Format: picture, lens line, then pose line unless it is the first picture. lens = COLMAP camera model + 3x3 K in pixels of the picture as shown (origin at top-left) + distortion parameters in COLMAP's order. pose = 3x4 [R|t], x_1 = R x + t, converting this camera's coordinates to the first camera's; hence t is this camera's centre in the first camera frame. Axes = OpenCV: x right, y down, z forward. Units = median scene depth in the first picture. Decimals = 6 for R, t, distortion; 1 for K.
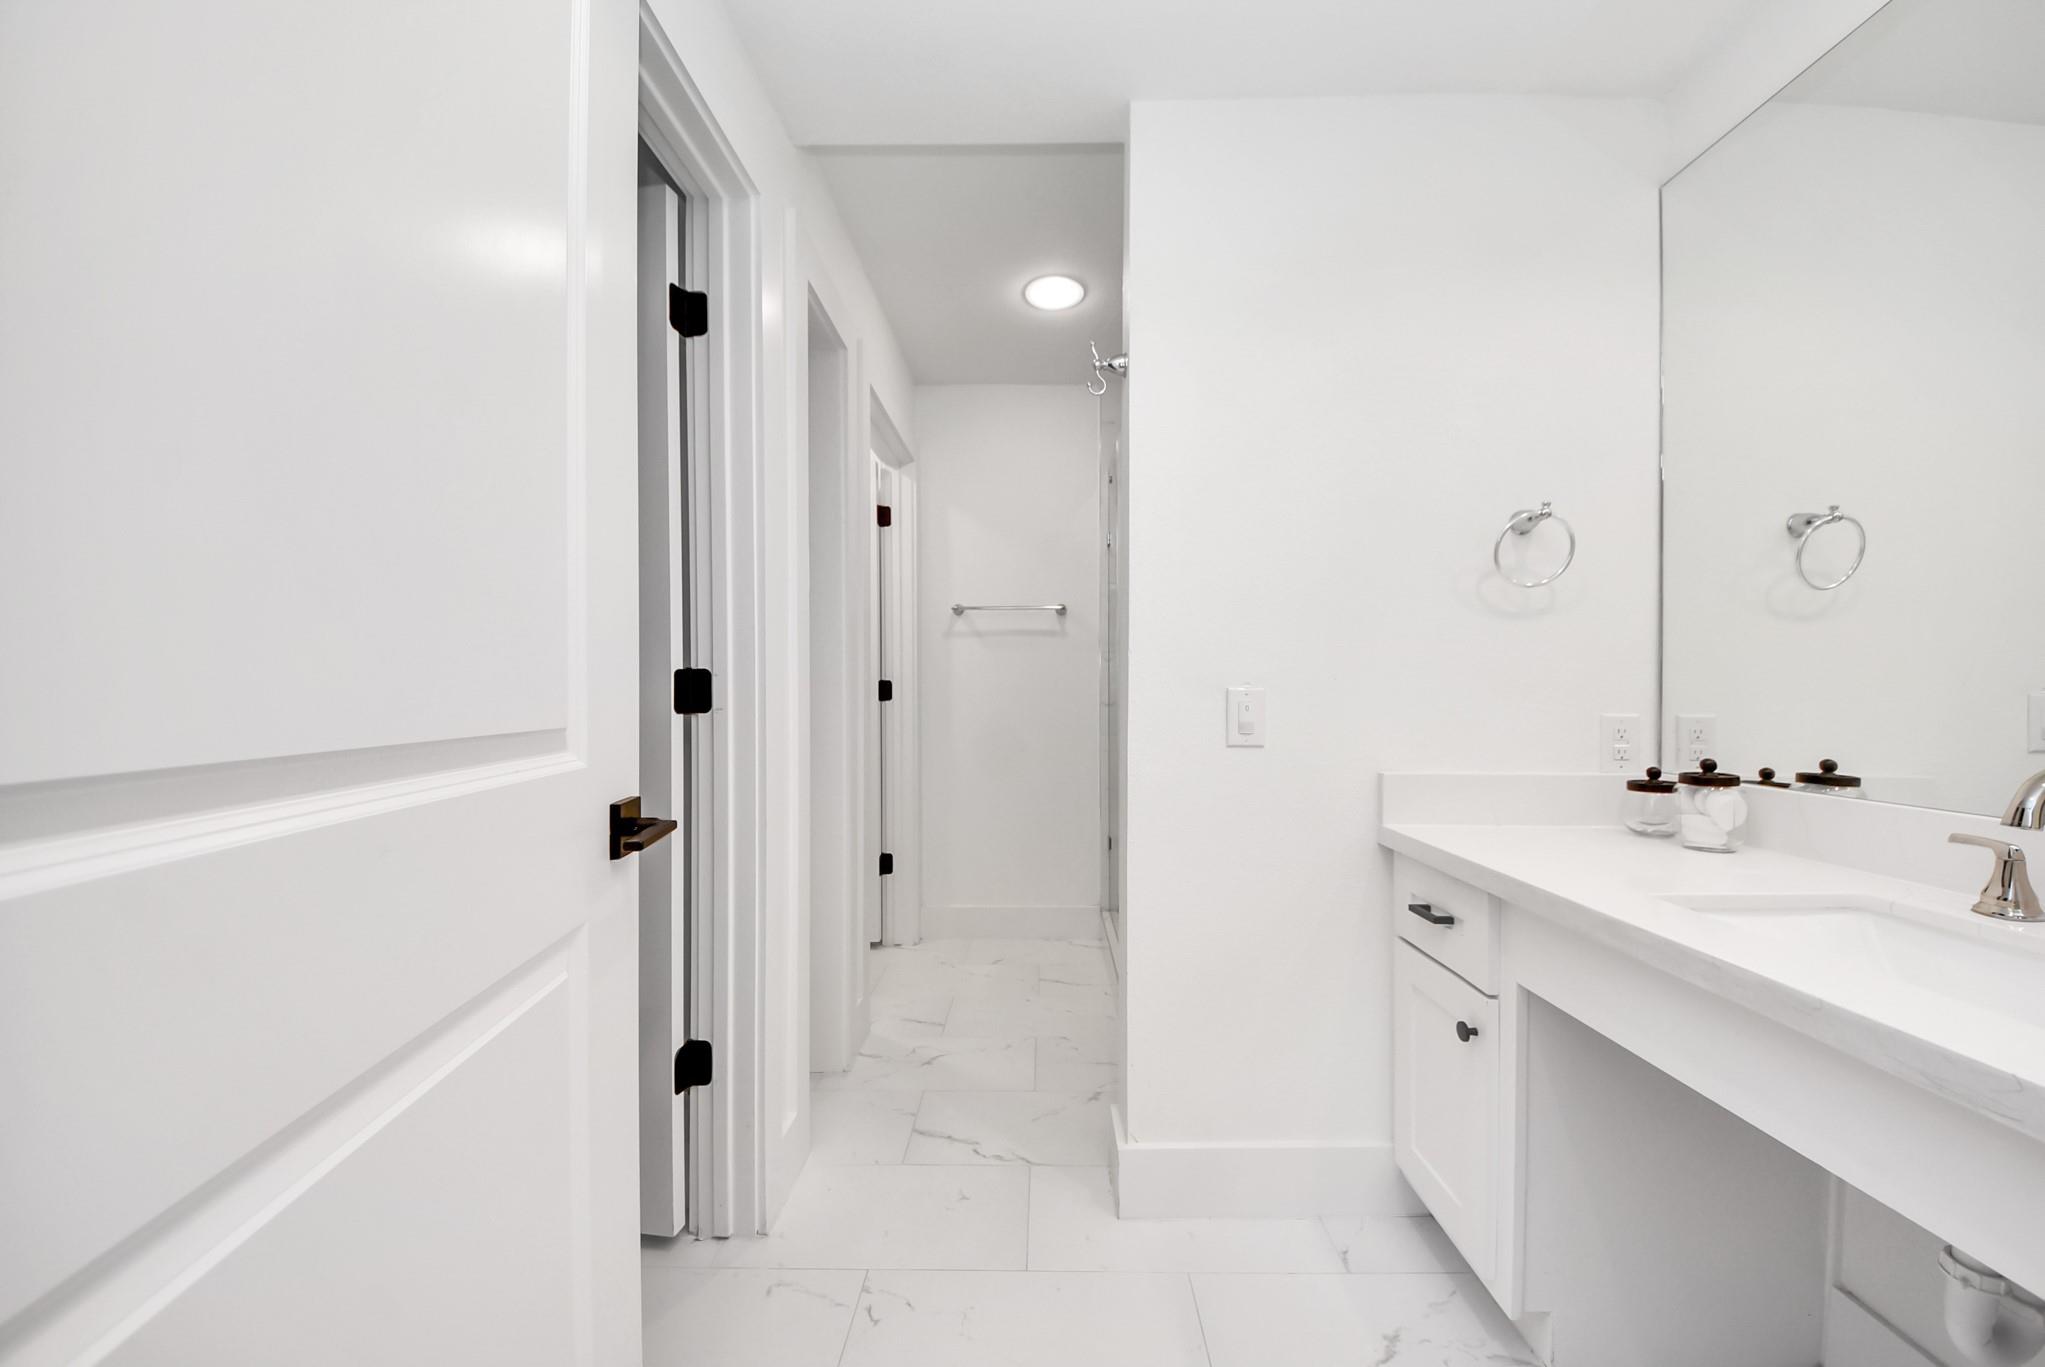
lens RADIAL K [[756.7, 0, 1022.6], [0, 756.7, 673.7], [0, 0, 1]] dist [0.010961, -0.009334]
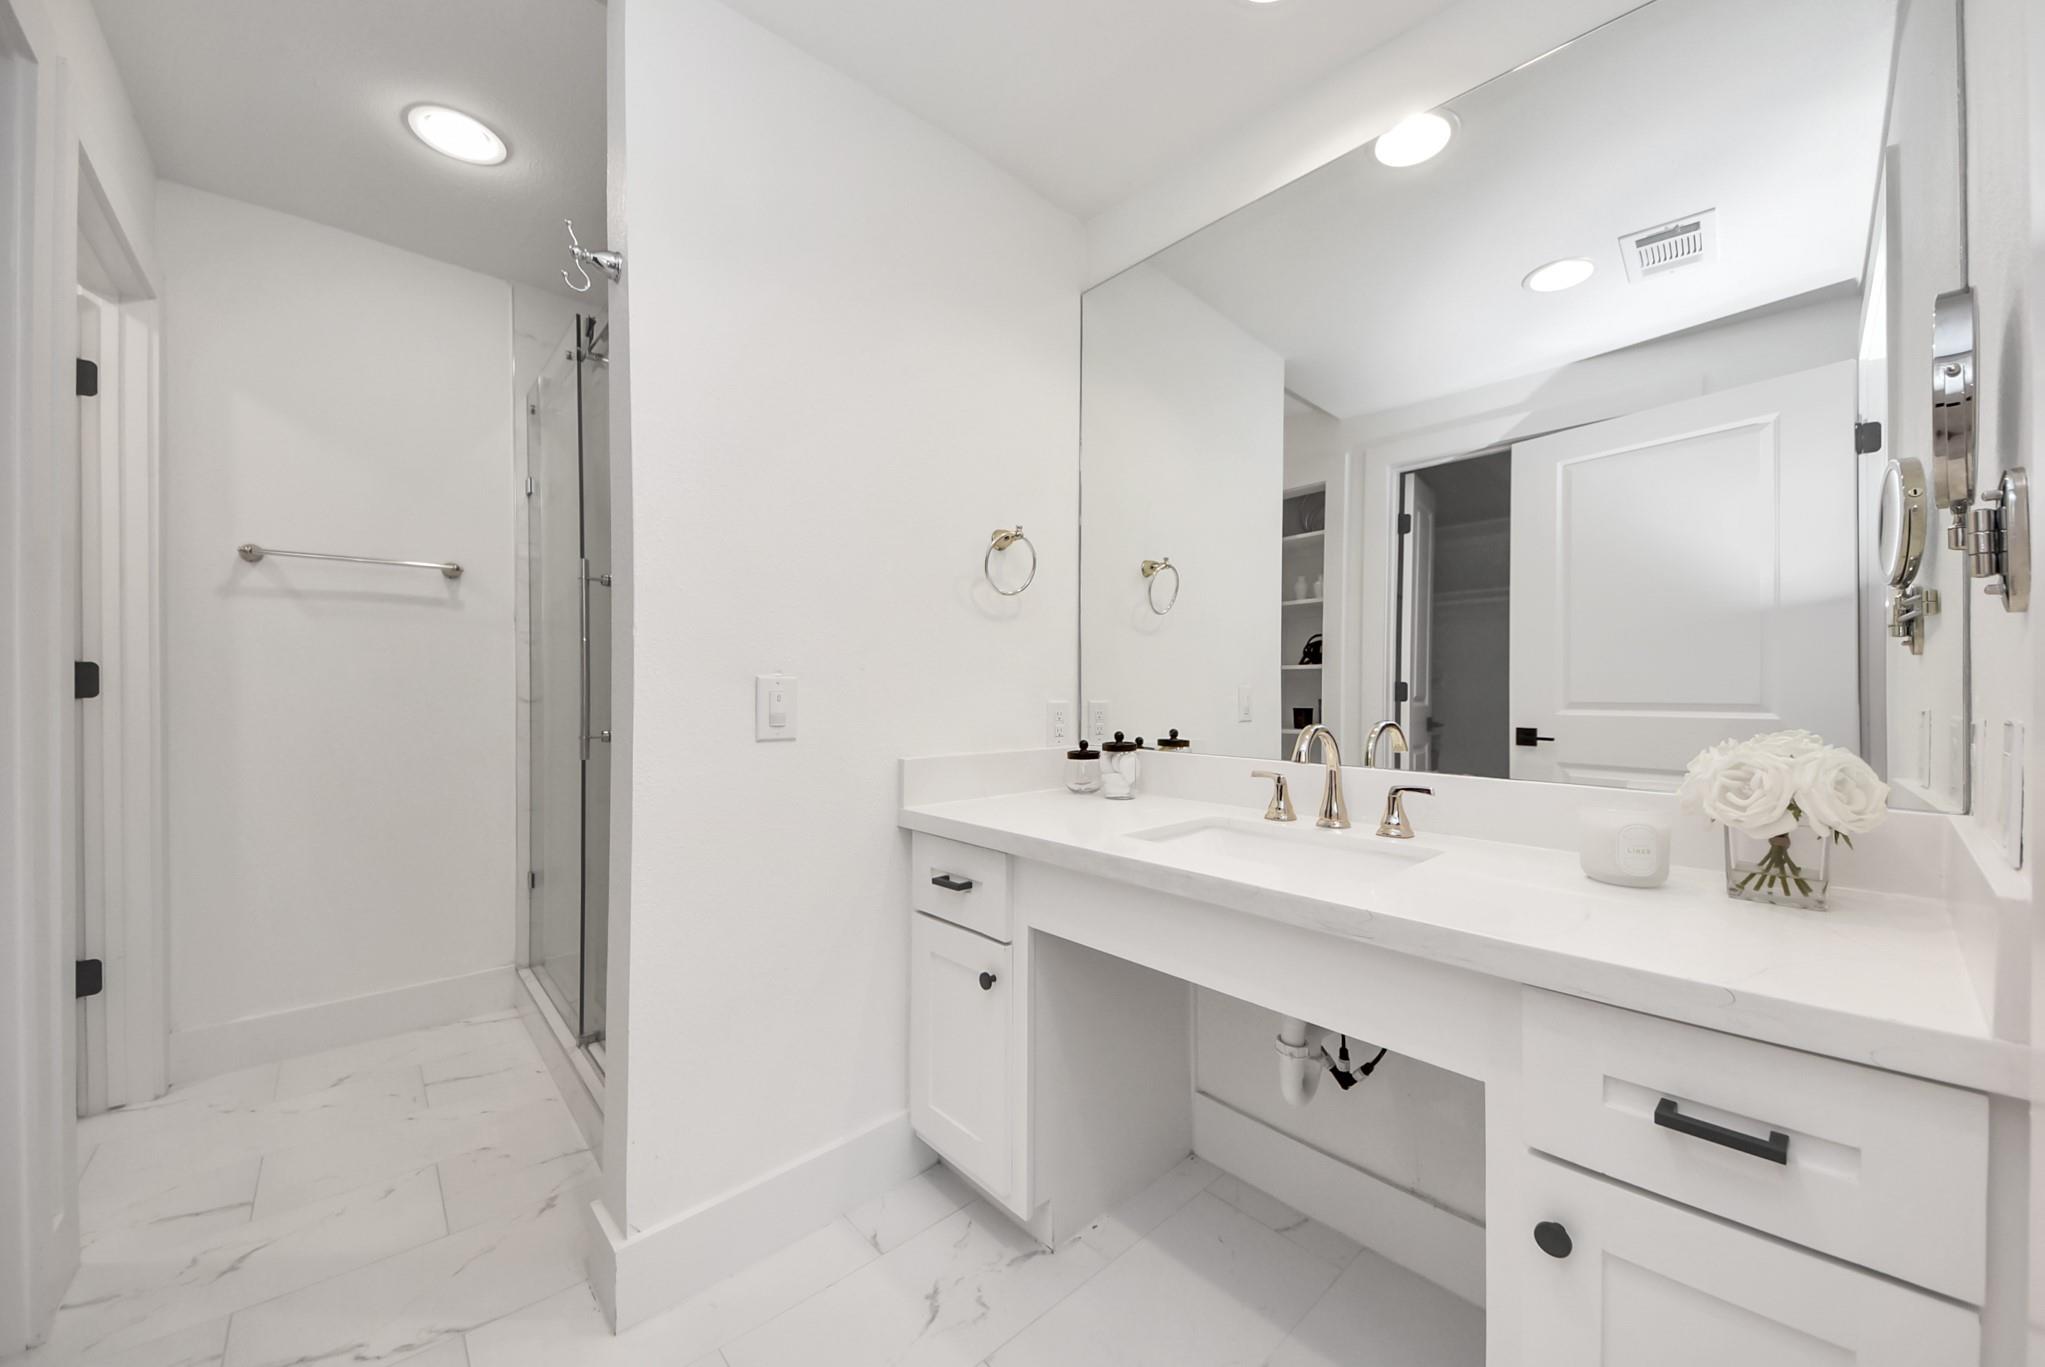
lens RADIAL K [[756.7, 0, 1073.7], [0, 756.7, 679.5], [0, 0, 1]] dist [0.010961, -0.009334]
pose [[0.694674, 0.008449, 0.719275, -0.116762], [-0.018231, 0.999817, 0.005864, 0.010519], [-0.719094, -0.017187, 0.694700, 0.103024]]
